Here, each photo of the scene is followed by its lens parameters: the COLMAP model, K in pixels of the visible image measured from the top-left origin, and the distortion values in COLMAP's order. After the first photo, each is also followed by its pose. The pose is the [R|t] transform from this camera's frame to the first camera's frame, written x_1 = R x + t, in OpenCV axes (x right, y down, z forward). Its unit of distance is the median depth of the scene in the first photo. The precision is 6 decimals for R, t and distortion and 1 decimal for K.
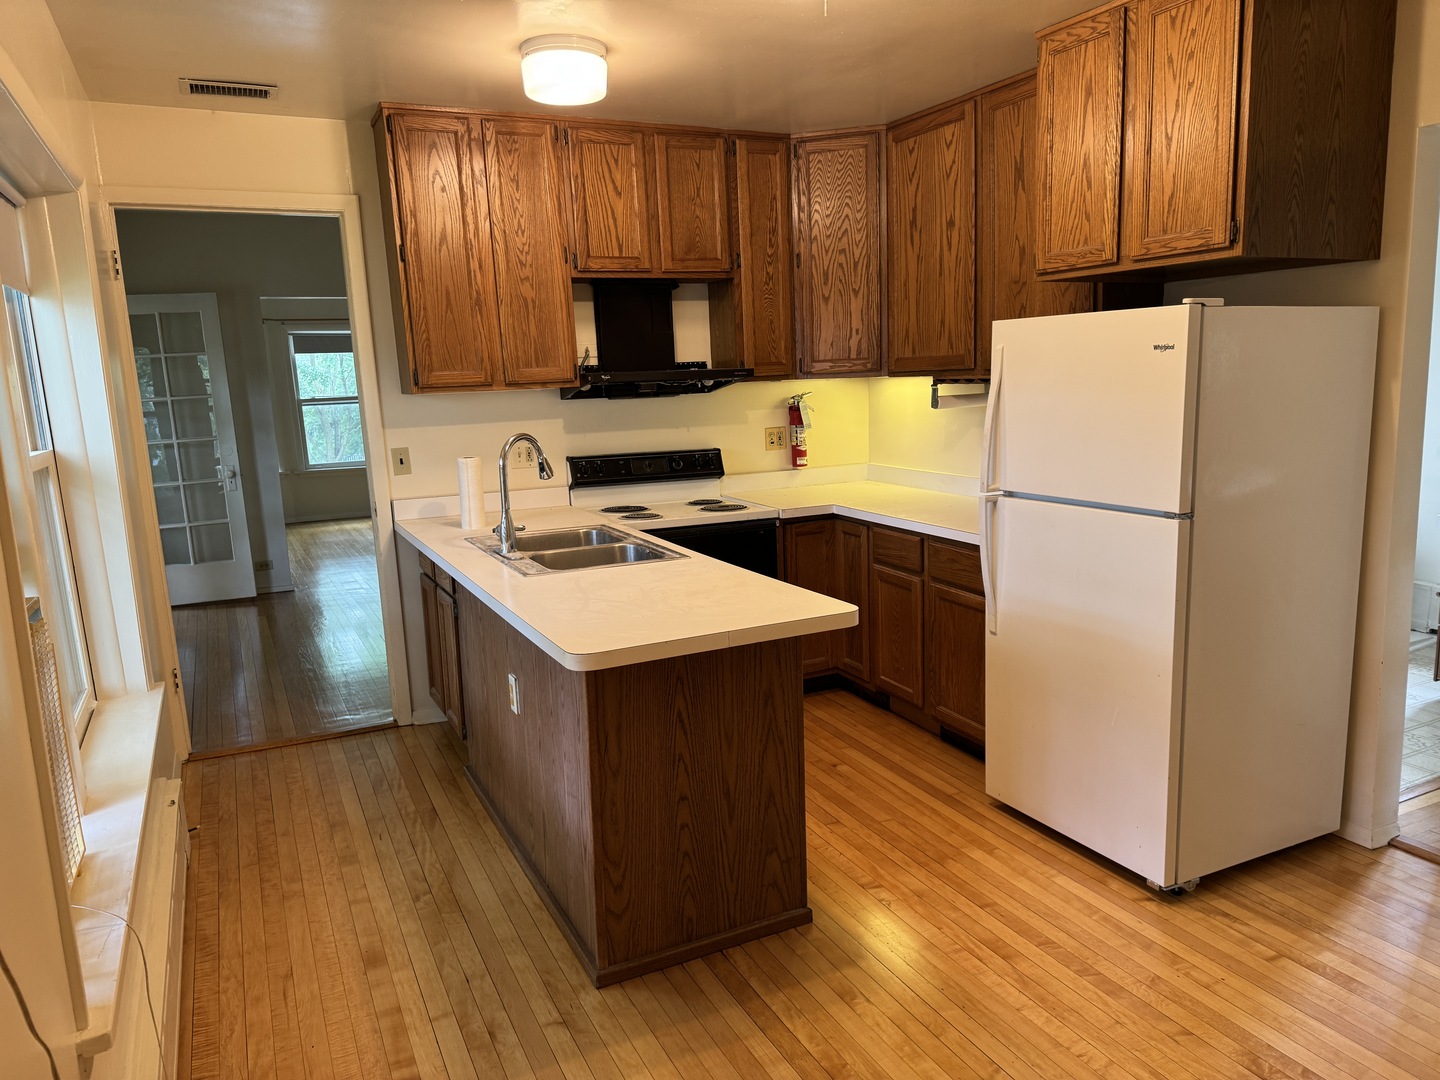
lens RADIAL K [[1037.0, 0, 715.1], [0, 1037.0, 561.7], [0, 0, 1]] dist [0.073267, -0.087573]
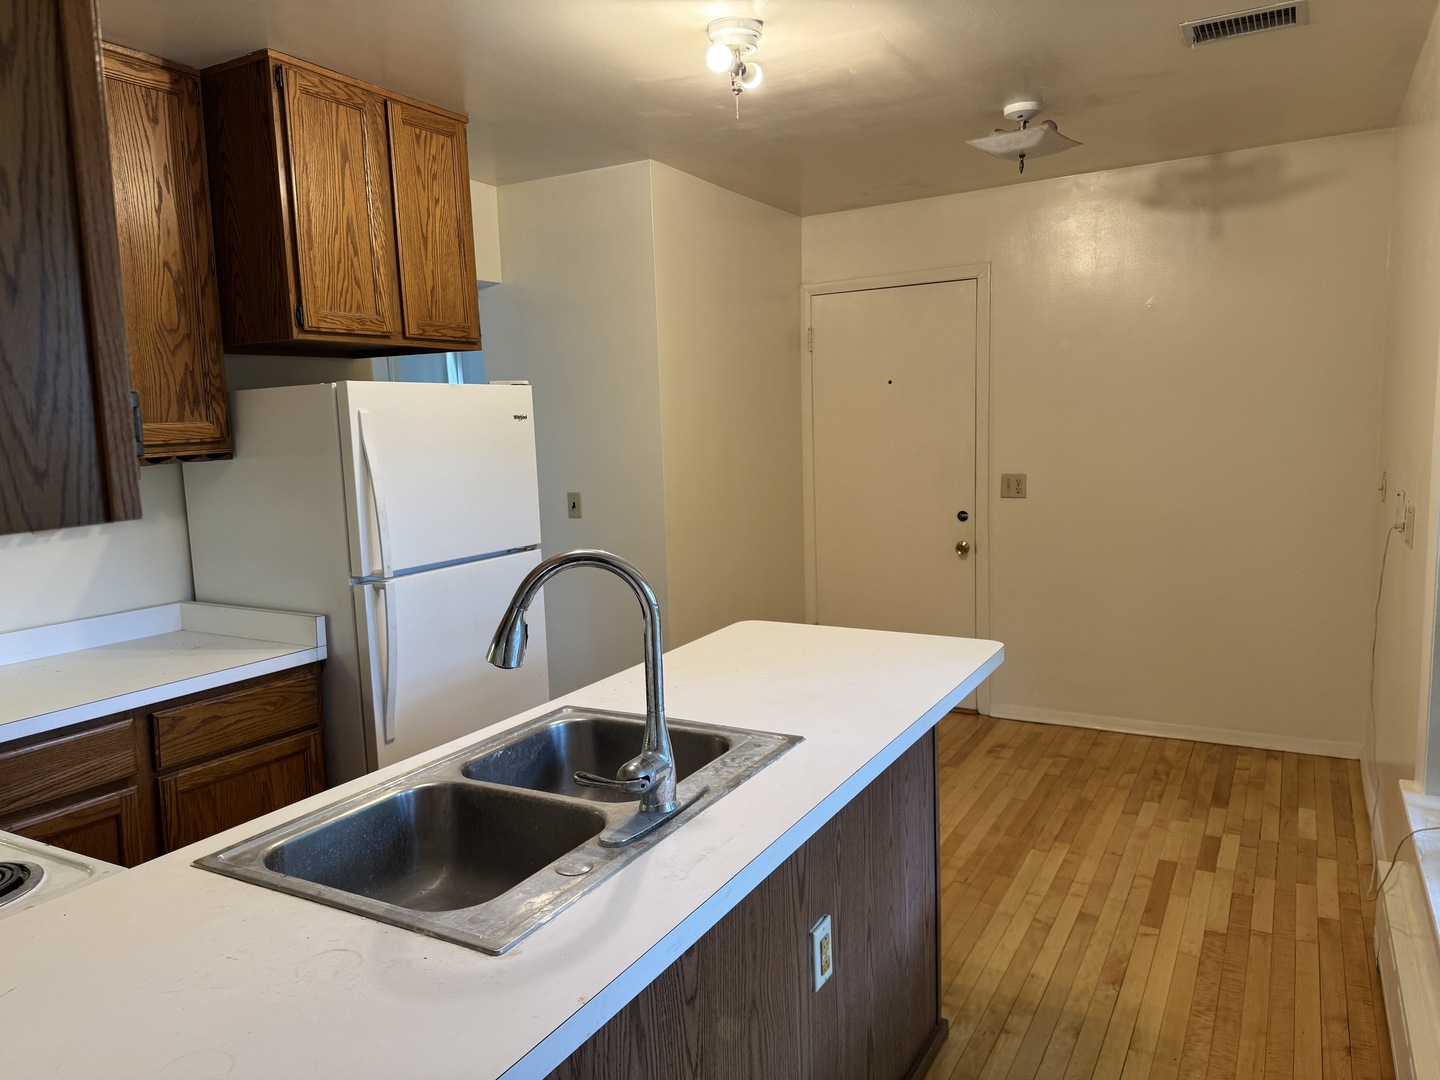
lens RADIAL K [[1037.0, 0, 715.1], [0, 1037.0, 561.7], [0, 0, 1]] dist [0.073267, -0.087573]
pose [[-0.580310, -0.052687, 0.812689, -0.643325], [0.210115, 0.954434, 0.211912, -0.220547], [-0.786824, 0.293733, -0.542798, 1.352790]]
